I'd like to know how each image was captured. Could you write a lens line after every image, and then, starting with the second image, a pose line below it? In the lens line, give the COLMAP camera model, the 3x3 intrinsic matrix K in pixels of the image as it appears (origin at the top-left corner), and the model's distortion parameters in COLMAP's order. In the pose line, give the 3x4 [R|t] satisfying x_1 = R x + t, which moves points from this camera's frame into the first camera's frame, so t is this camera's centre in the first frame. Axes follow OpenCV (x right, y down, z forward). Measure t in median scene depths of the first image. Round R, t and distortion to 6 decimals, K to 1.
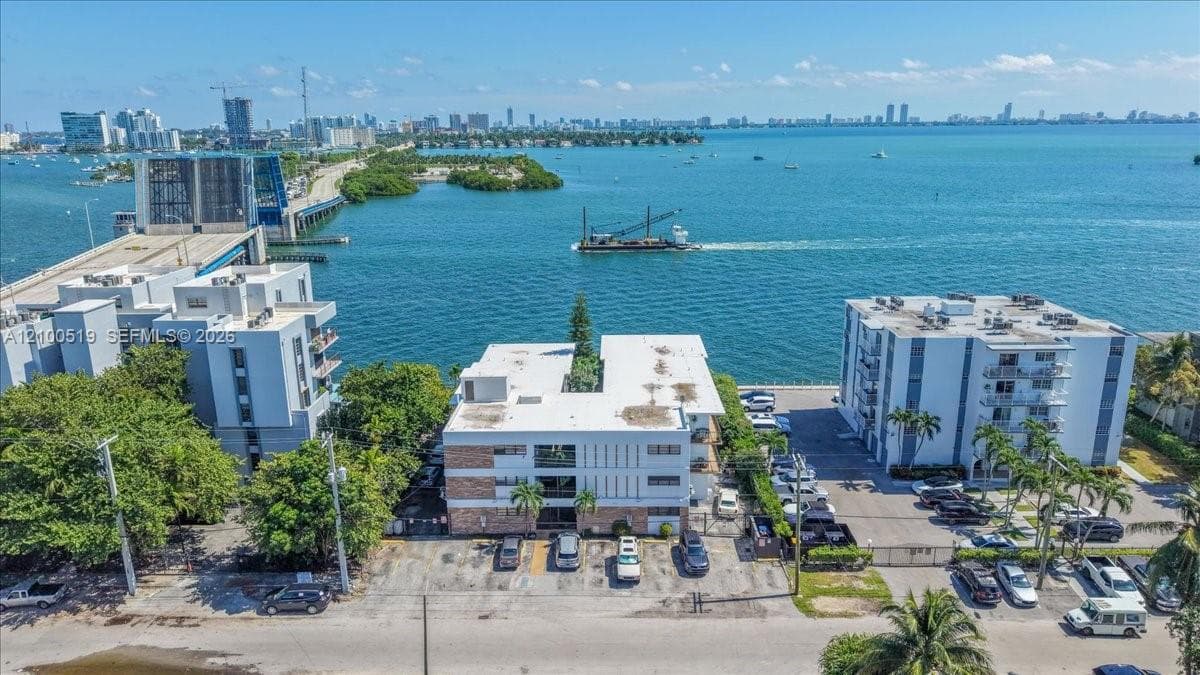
lens RADIAL K [[812.3, 0, 592.2], [0, 812.3, 336.7], [0, 0, 1]] dist [-0.007639, -0.001912]
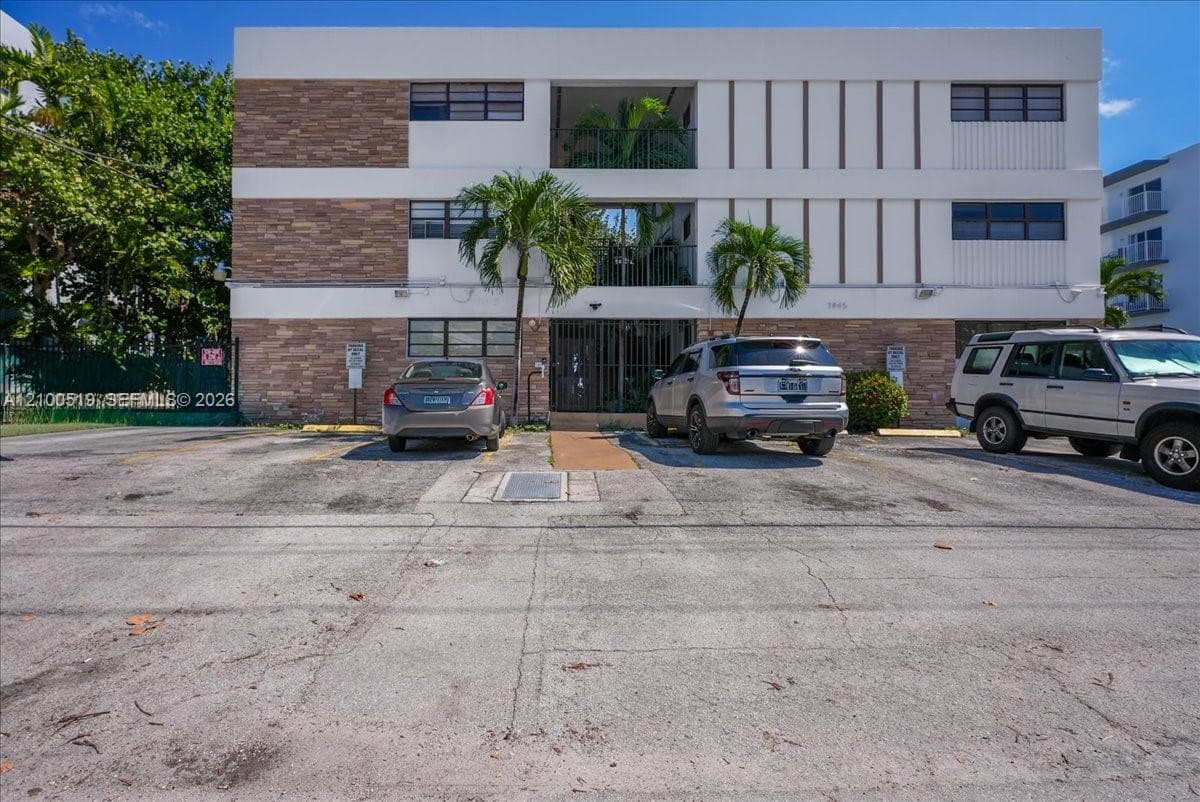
lens RADIAL K [[539.1, 0, 598.7], [0, 539.1, 402.2], [0, 0, 1]] dist [-0.008585, 0.000793]
pose [[0.999878, 0.014927, 0.004571, -0.052433], [-0.013115, 0.962040, -0.272594, 0.284089], [-0.008467, 0.272501, 0.962118, 0.822452]]
